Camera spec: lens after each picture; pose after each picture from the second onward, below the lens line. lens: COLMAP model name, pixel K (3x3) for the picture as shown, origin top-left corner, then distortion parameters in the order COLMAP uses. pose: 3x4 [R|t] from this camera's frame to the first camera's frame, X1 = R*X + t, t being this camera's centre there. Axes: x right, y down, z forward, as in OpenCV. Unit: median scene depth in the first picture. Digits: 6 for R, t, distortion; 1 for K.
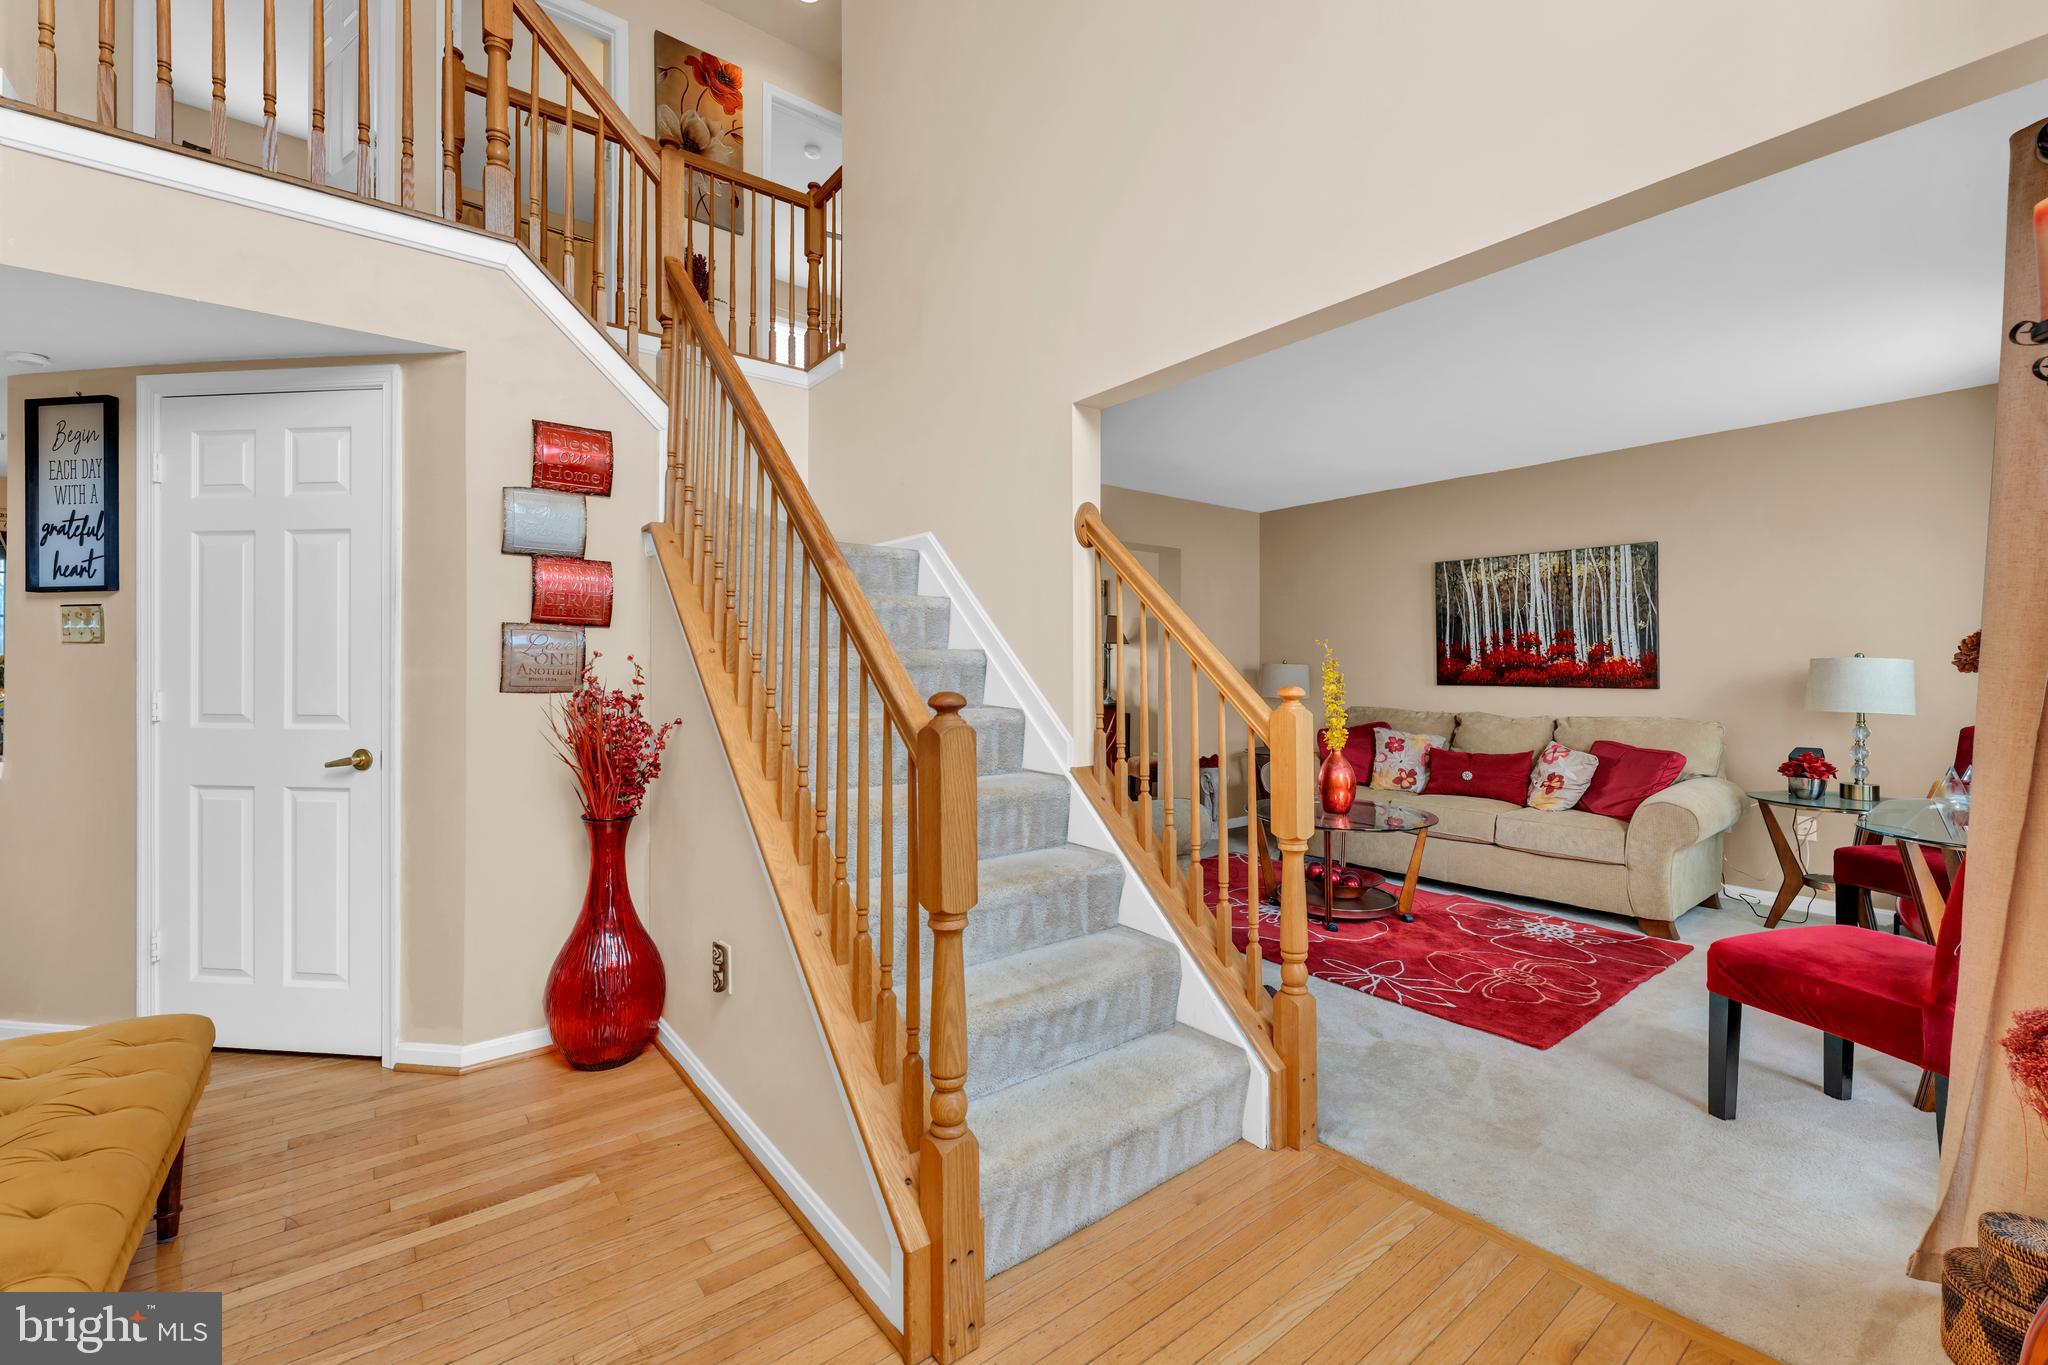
lens RADIAL K [[838.6, 0, 1023.5], [0, 838.6, 662.7], [0, 0, 1]] dist [-0.001237, 0.000388]
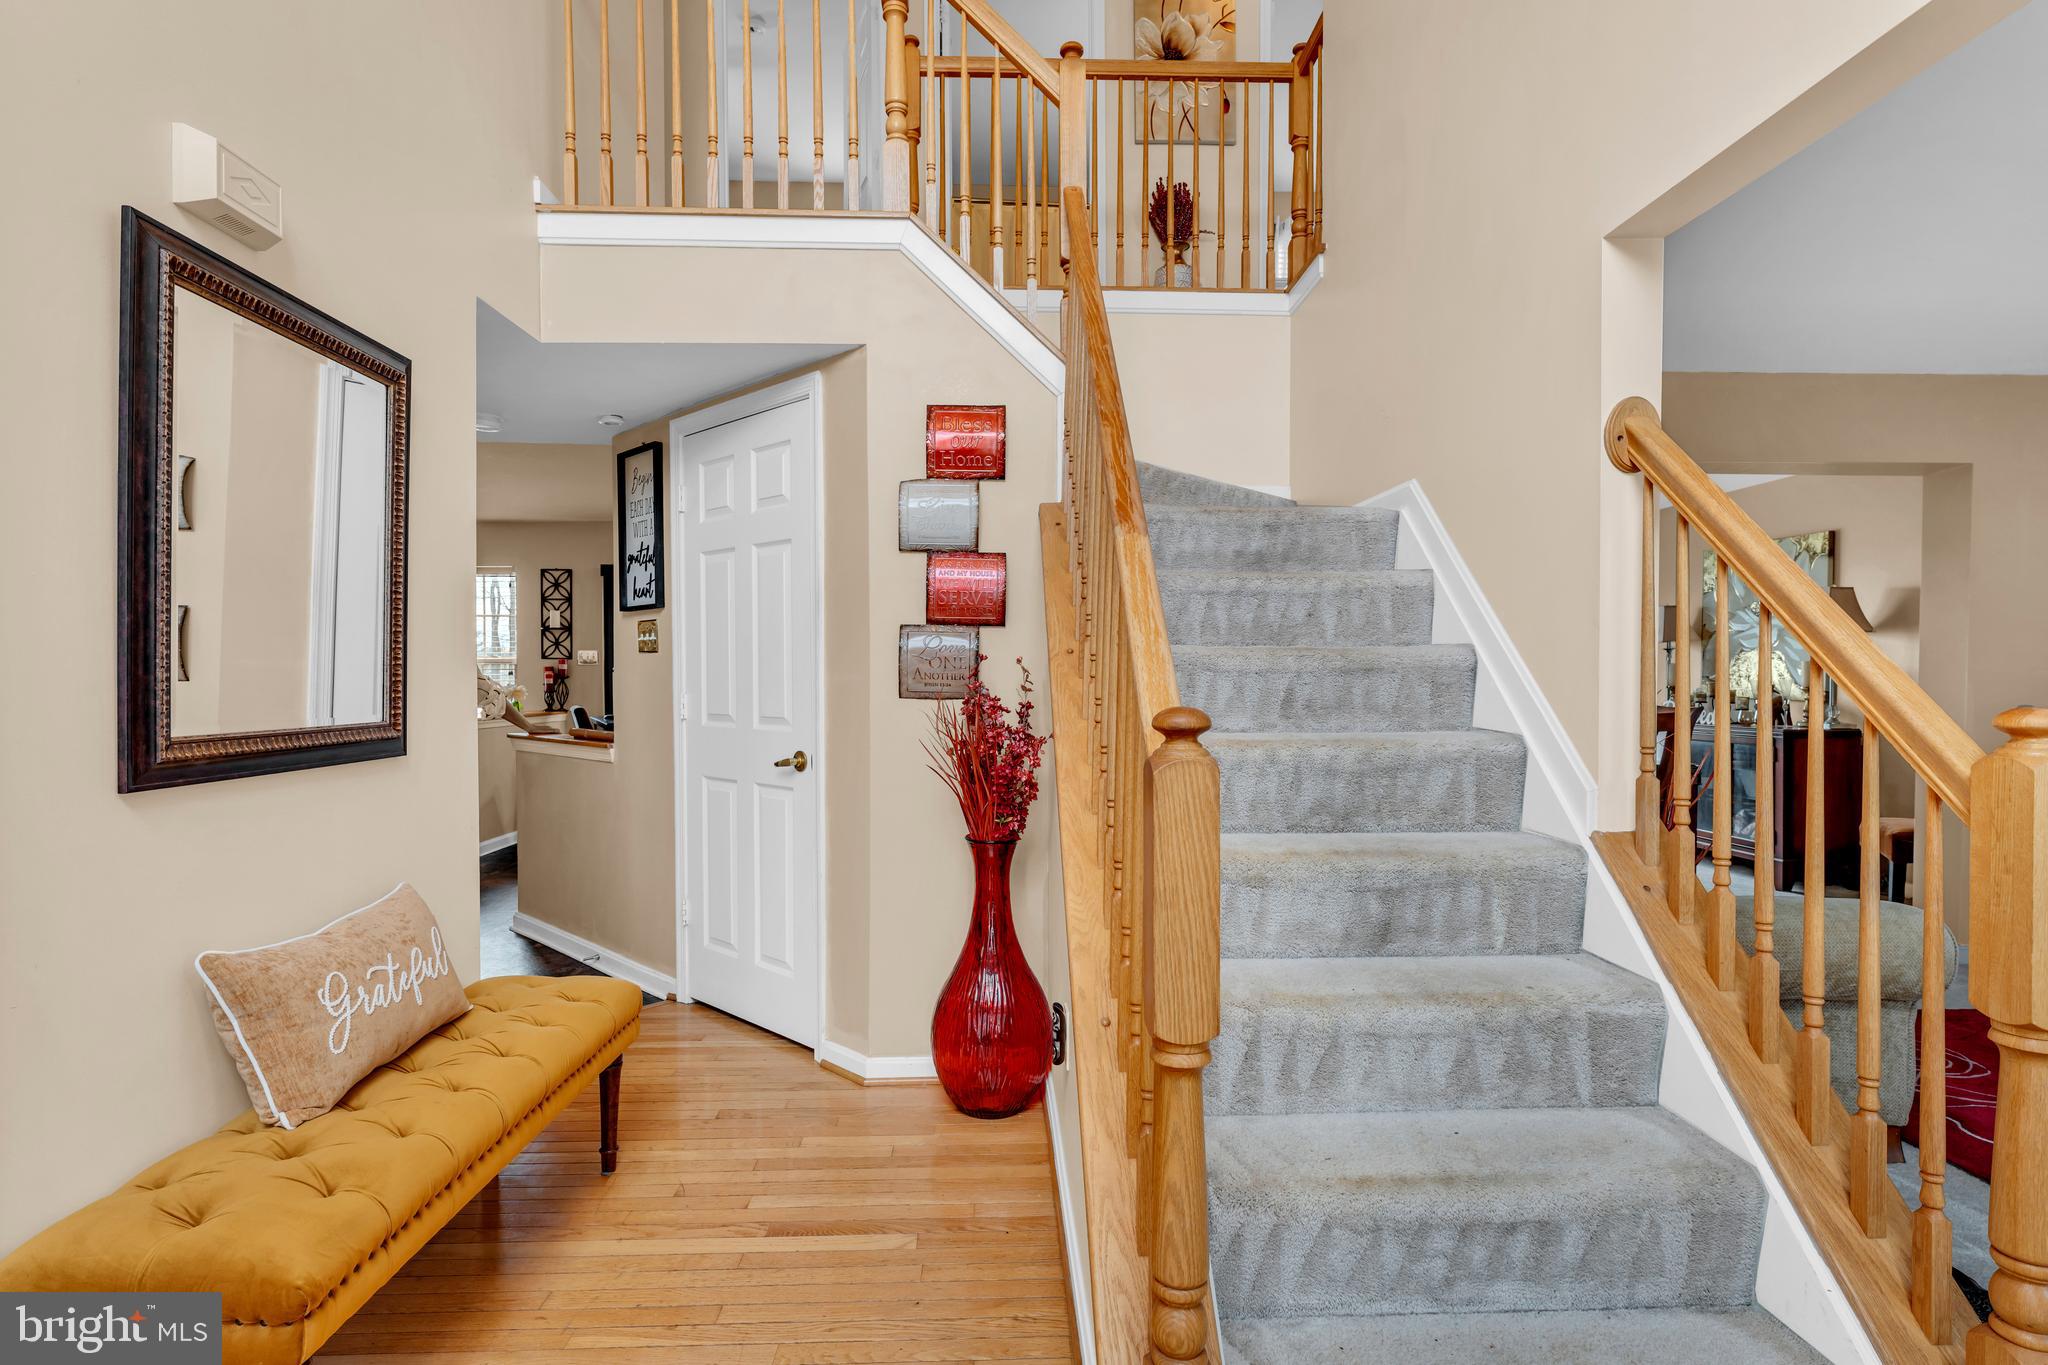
lens RADIAL K [[992.3, 0, 1030.5], [0, 992.3, 693.4], [0, 0, 1]] dist [0.000159, 0.000987]
pose [[0.811747, 0.010563, -0.583913, 0.156982], [0.005501, 0.999654, 0.025730, 0.001638], [0.583983, -0.024098, 0.811408, 0.172870]]
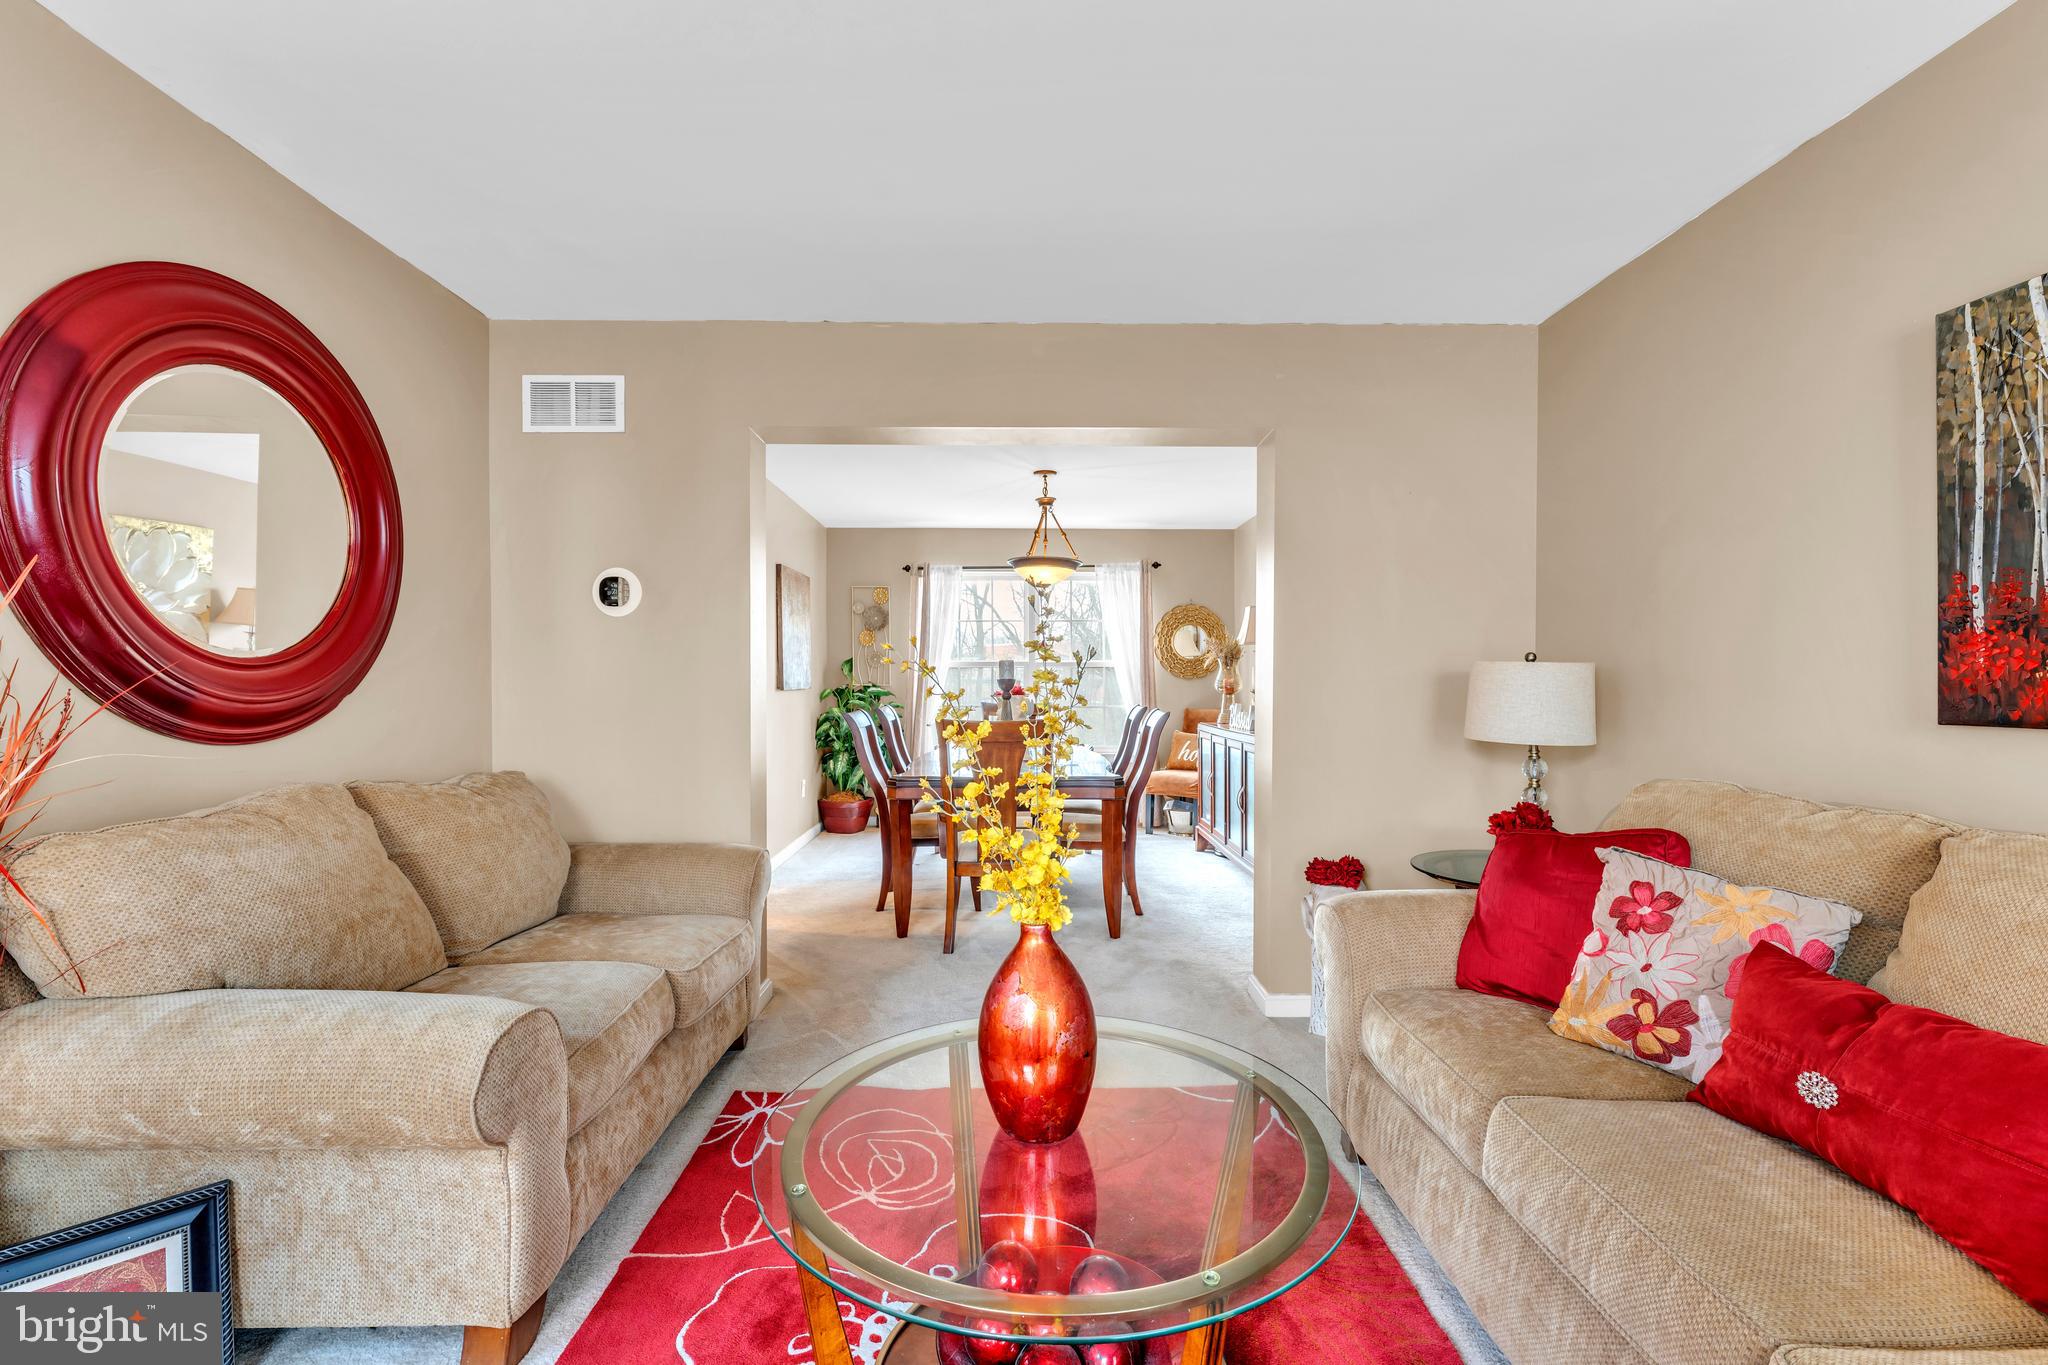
lens RADIAL K [[894.2, 0, 1022.3], [0, 894.2, 691.6], [0, 0, 1]] dist [-0.000250, -0.000061]
pose [[0.795075, 0.006519, -0.606476, 0.384156], [0.008066, 0.999740, 0.021320, 0.005009], [0.606457, -0.021843, 0.794816, 0.491451]]
